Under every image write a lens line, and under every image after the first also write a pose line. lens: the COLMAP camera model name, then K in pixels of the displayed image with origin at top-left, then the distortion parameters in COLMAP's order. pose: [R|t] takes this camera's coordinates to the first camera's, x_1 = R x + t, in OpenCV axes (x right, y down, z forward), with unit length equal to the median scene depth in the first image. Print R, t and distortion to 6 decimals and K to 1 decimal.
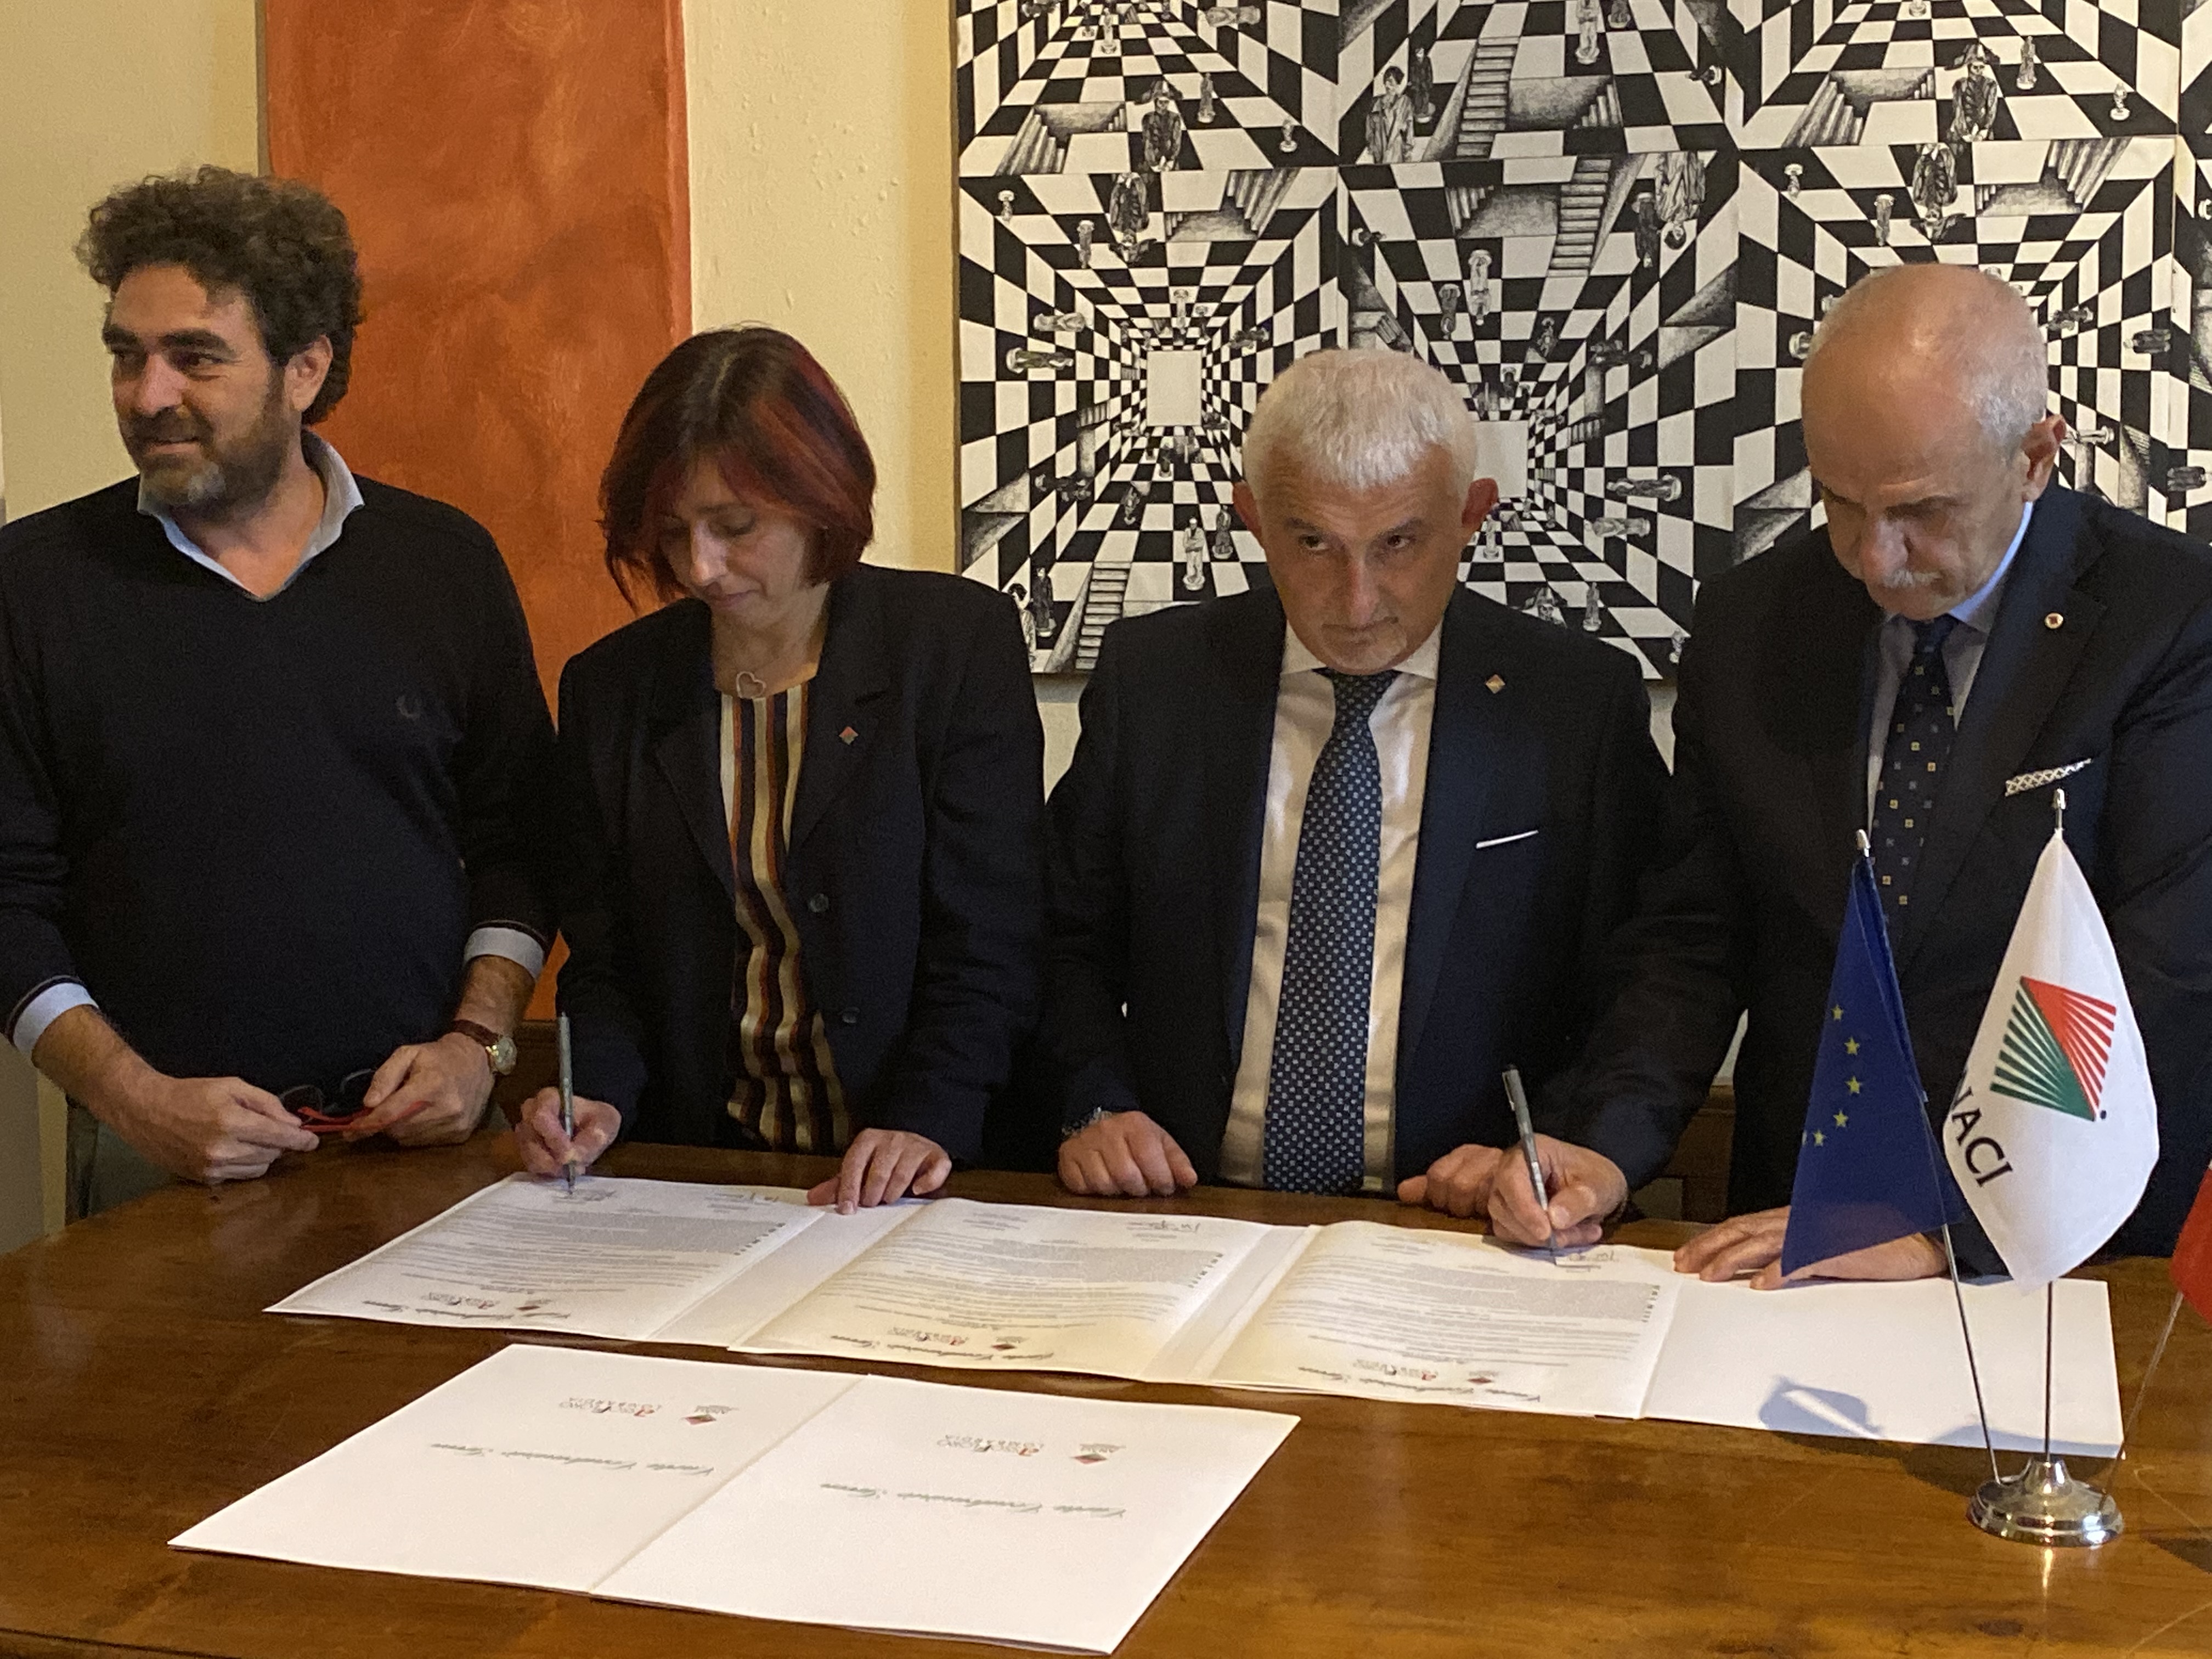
lens RADIAL K [[3327.7, 0, 1175.3], [0, 3327.7, 787.3], [0, 0, 1]] dist [0.064502, 0.000000]
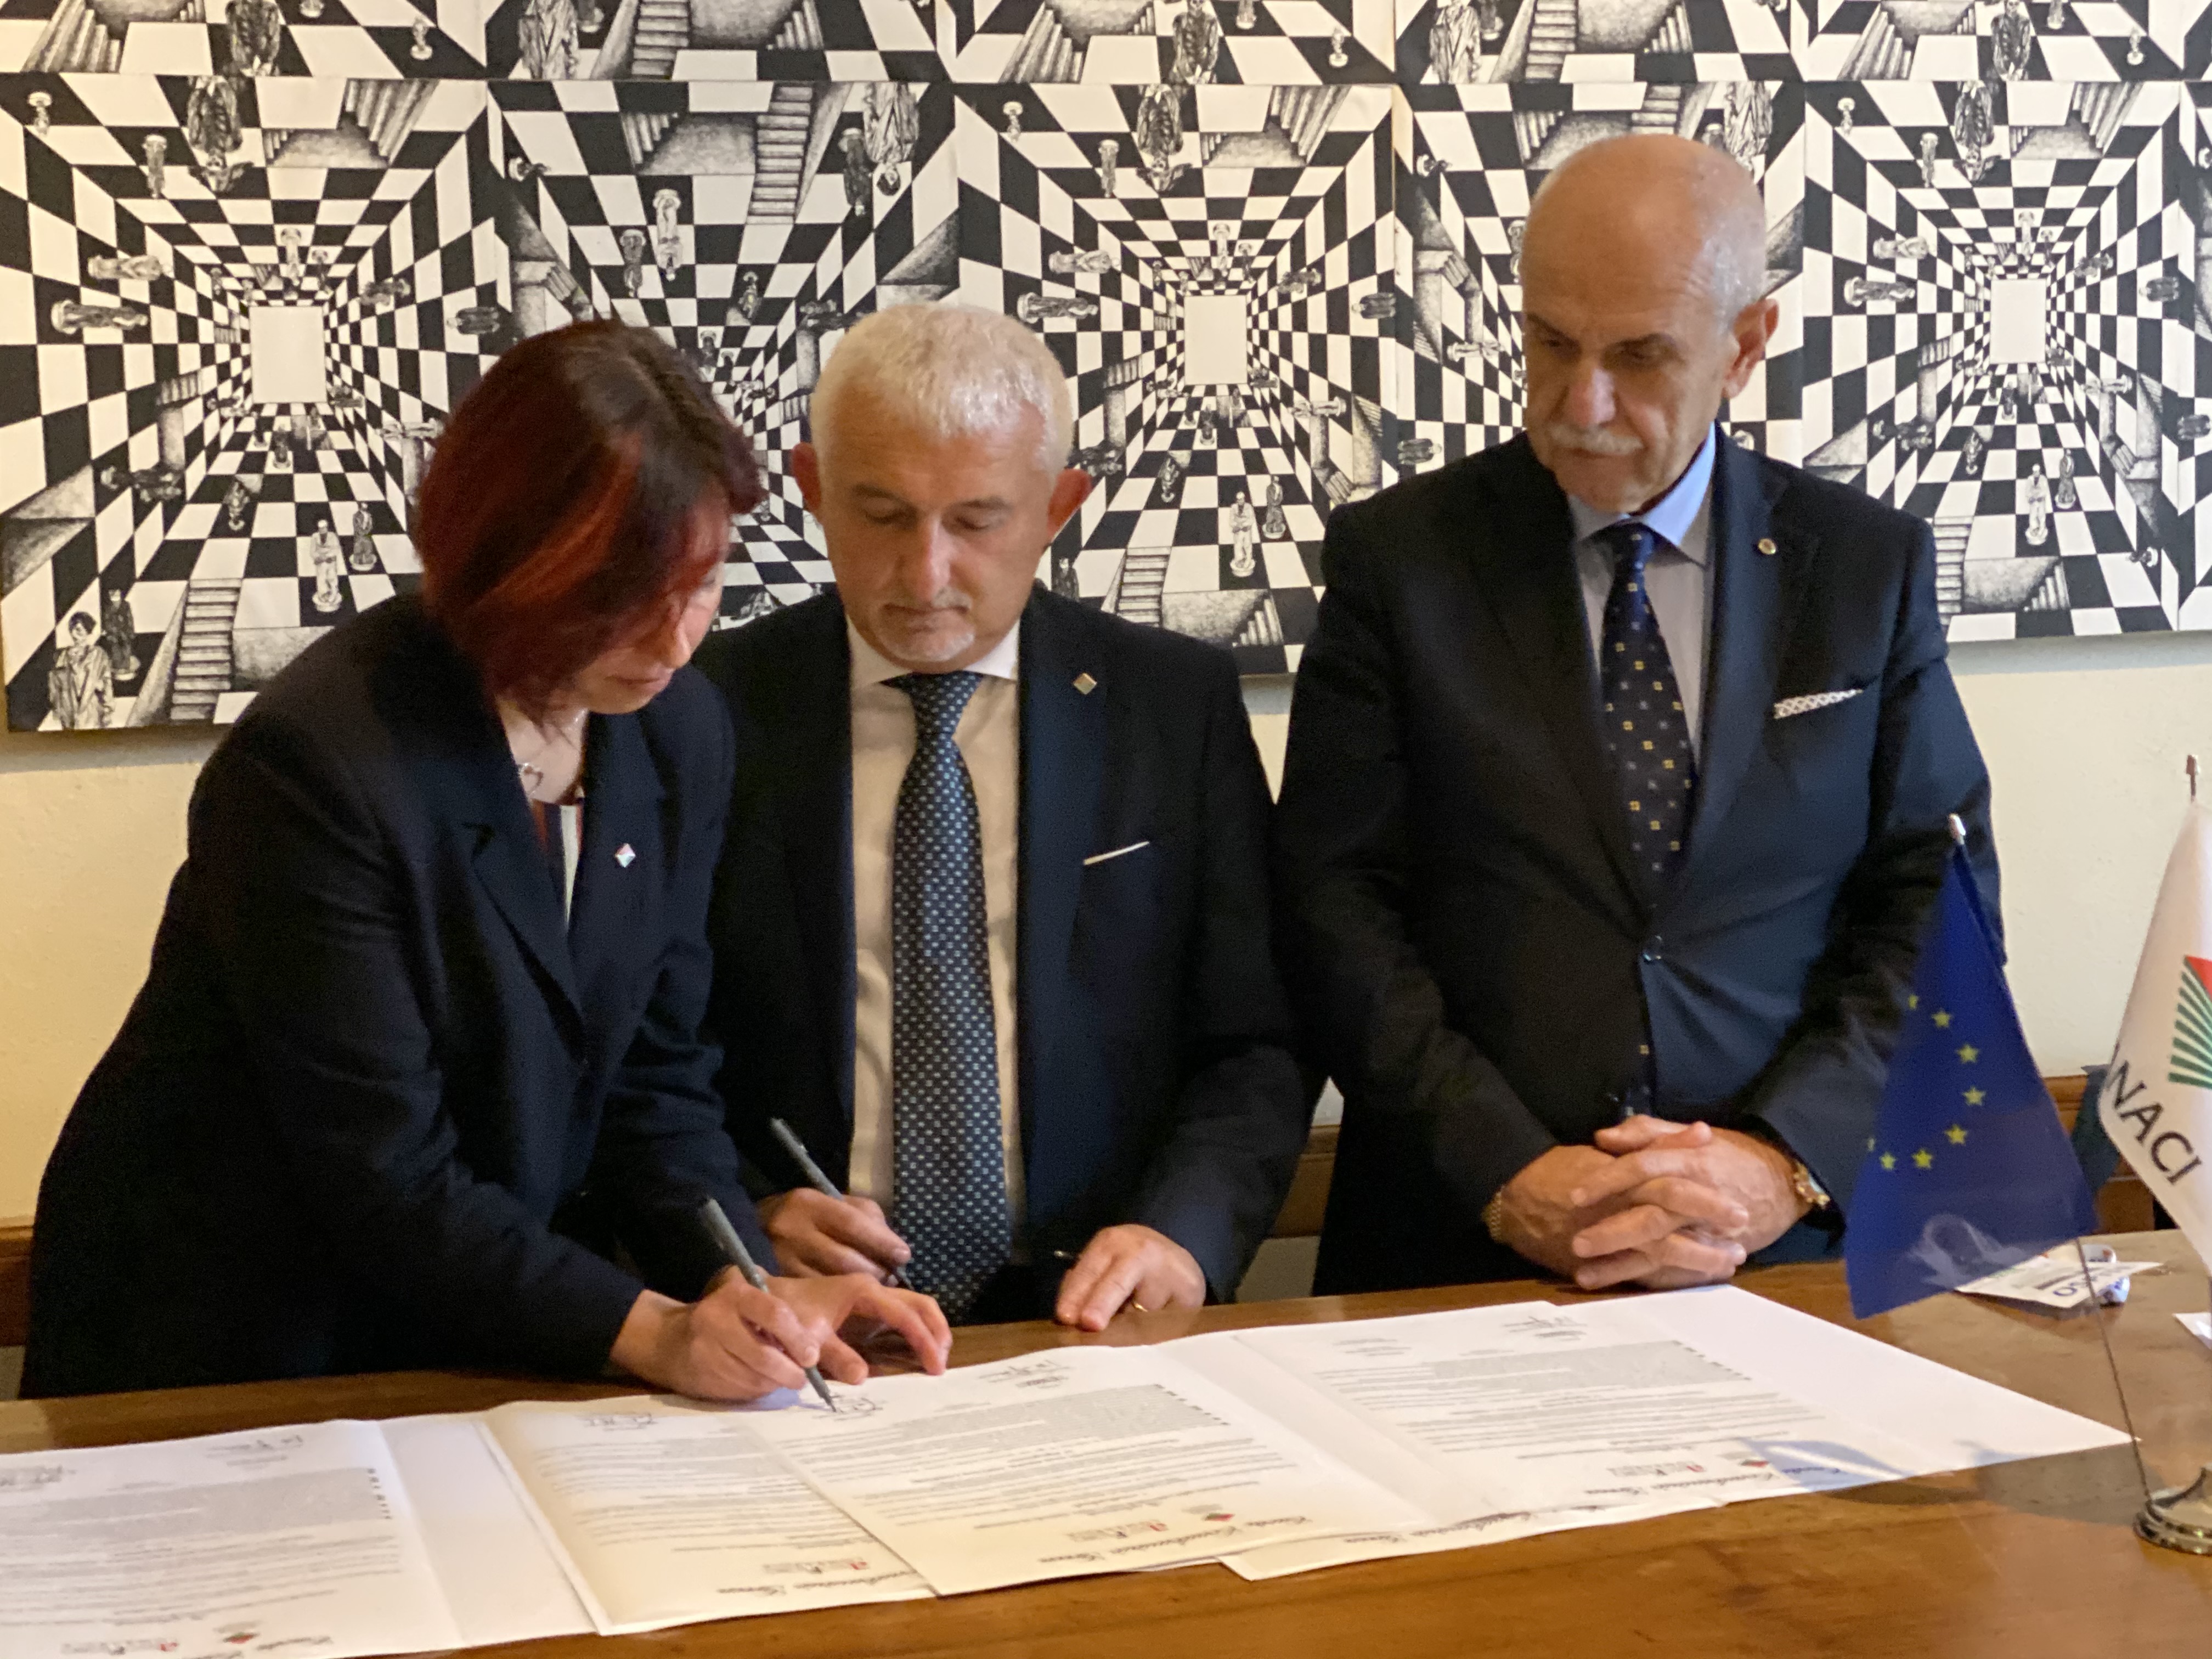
lens RADIAL K [[3936.2, 0, 1294.6], [0, 3936.2, 769.3], [0, 0, 1]] dist [0.159515, 0.000000]
pose [[0.830744, -0.061387, 0.553260, -0.337160], [0.073268, 0.997312, 0.000642, -0.006200], [-0.551812, 0.040003, 0.833008, 0.096722]]
